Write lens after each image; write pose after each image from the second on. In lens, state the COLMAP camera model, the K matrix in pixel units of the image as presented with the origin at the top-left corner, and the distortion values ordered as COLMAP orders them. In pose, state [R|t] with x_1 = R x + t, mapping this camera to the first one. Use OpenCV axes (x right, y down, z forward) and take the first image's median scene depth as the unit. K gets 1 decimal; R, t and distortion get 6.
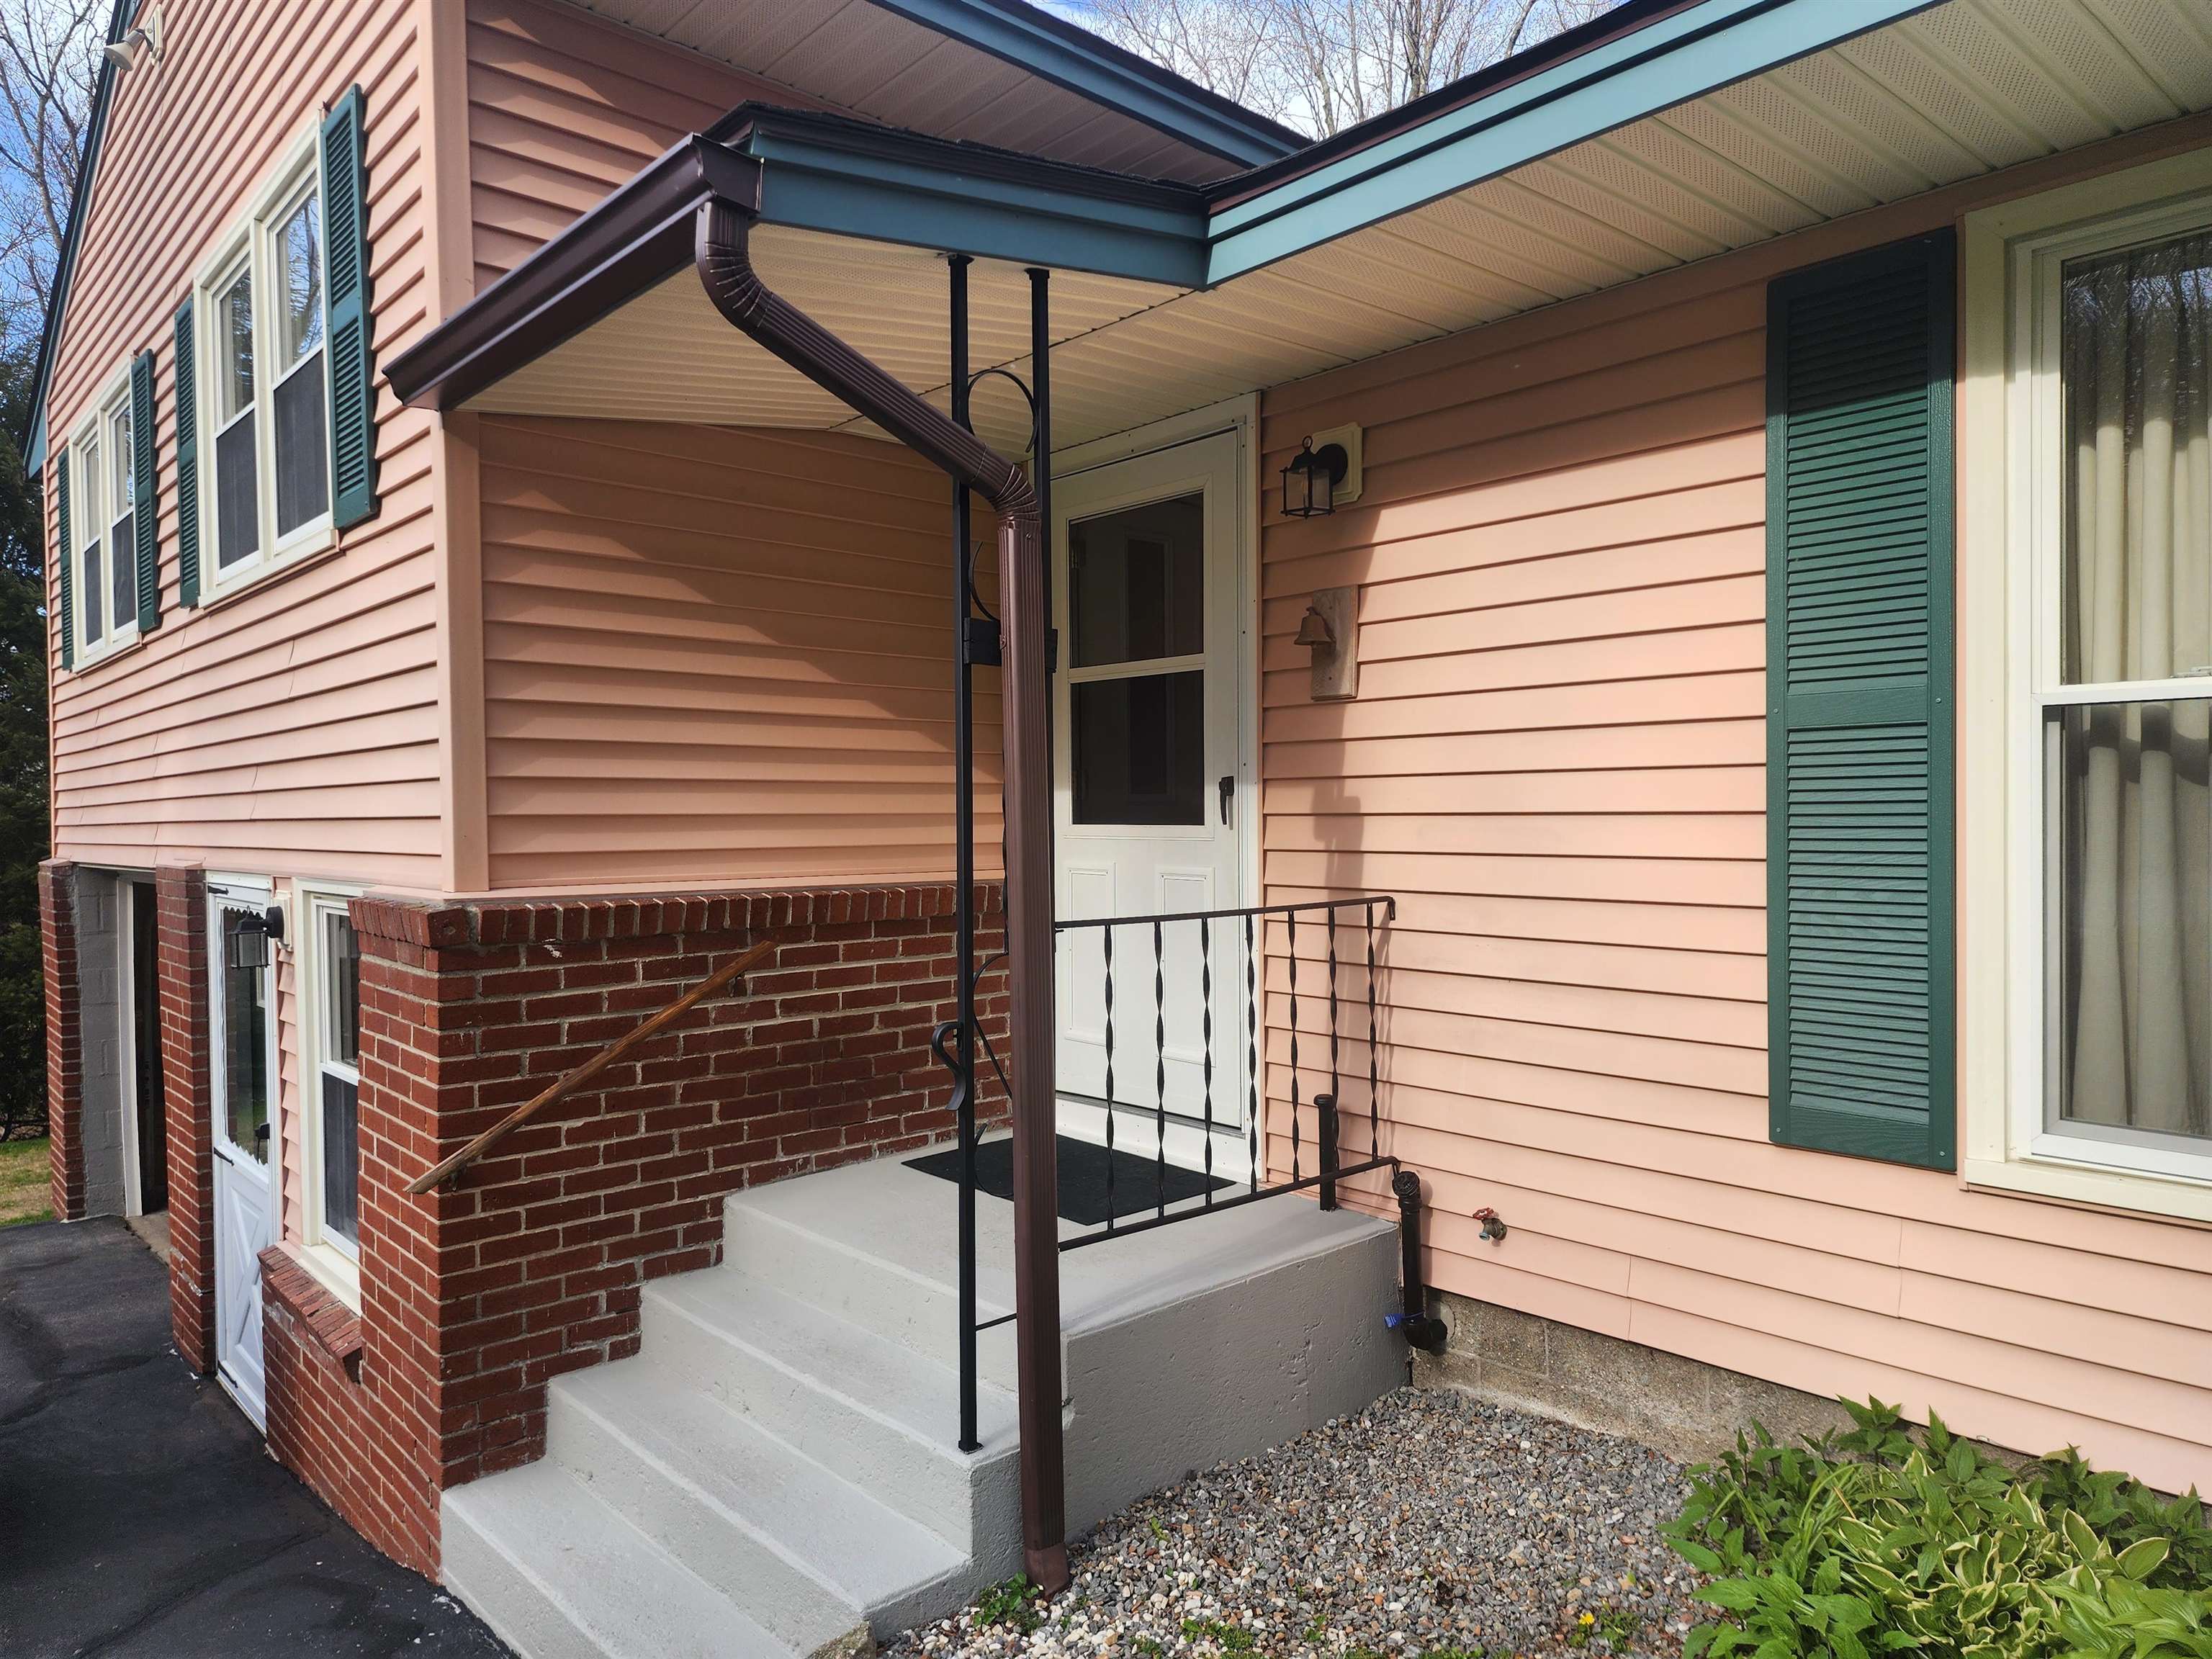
lens RADIAL K [[1483.9, 0, 1102.8], [0, 1483.9, 833.4], [0, 0, 1]] dist [0.093764, -0.081150]
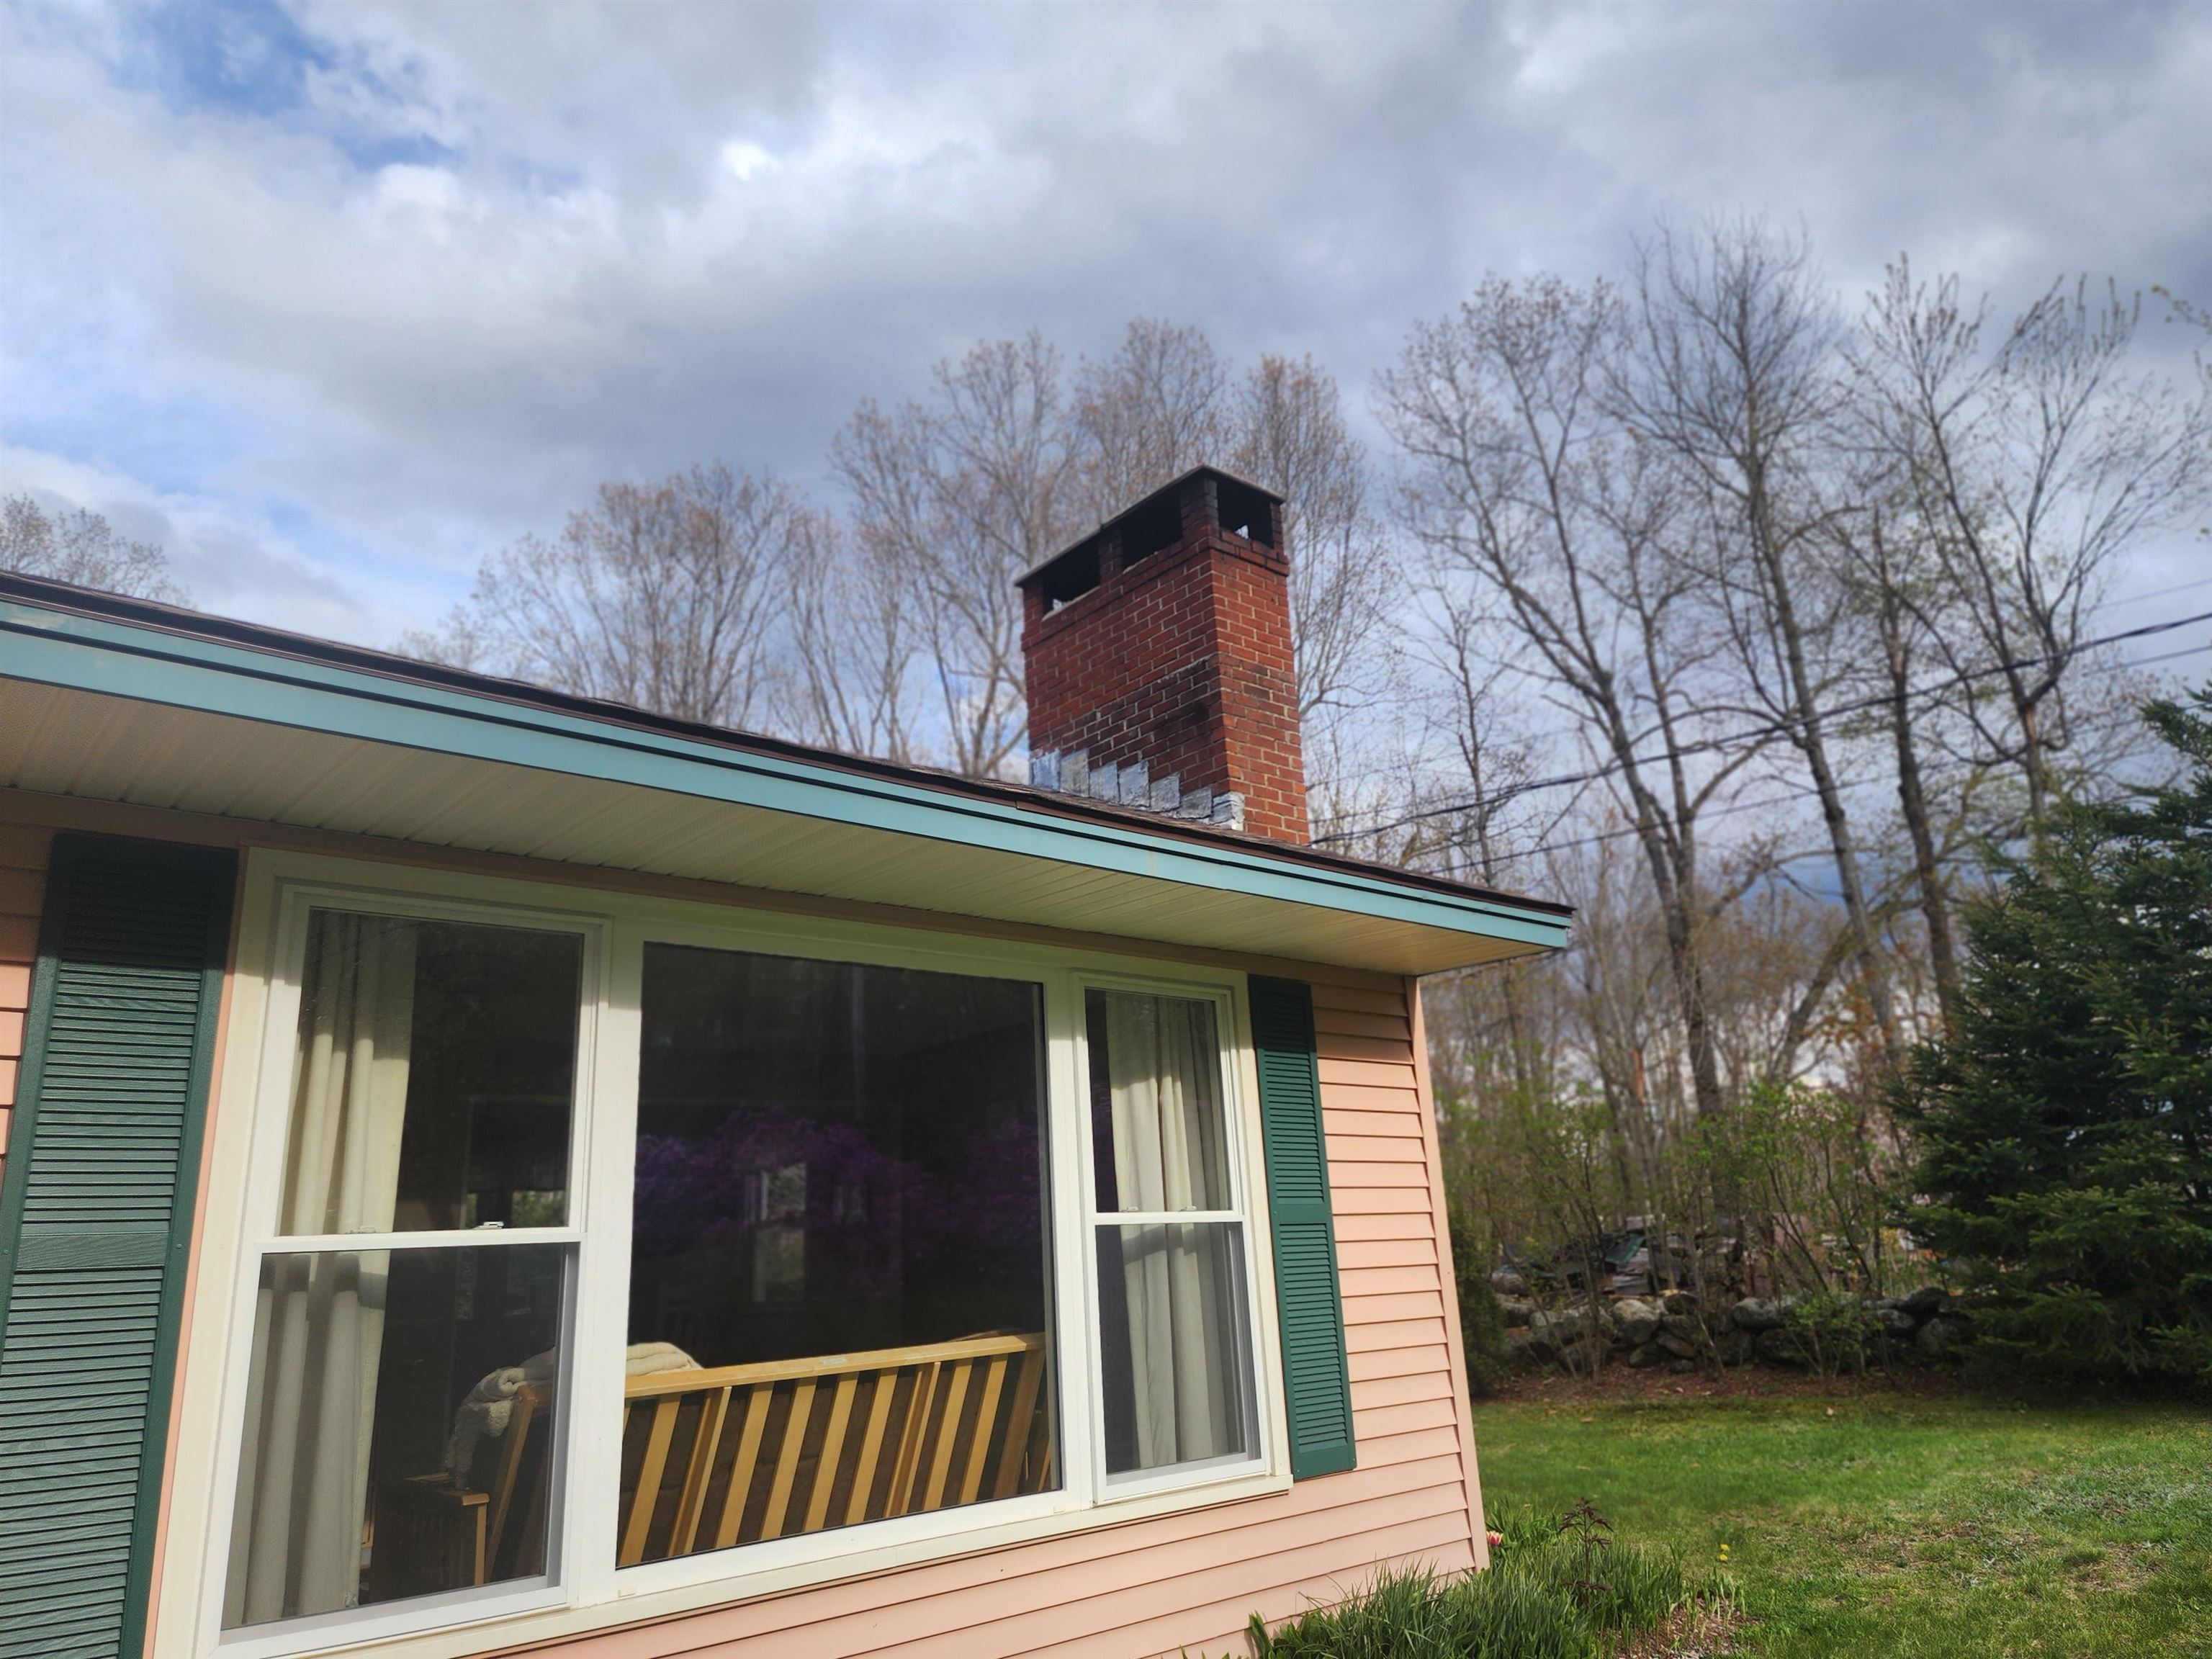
lens RADIAL K [[1483.9, 0, 1102.8], [0, 1483.9, 833.4], [0, 0, 1]] dist [0.093764, -0.081150]
pose [[0.015563, 0.300895, 0.953530, -0.623934], [0.076061, 0.950526, -0.301188, 0.014296], [-0.996982, 0.077214, -0.008093, 0.307977]]
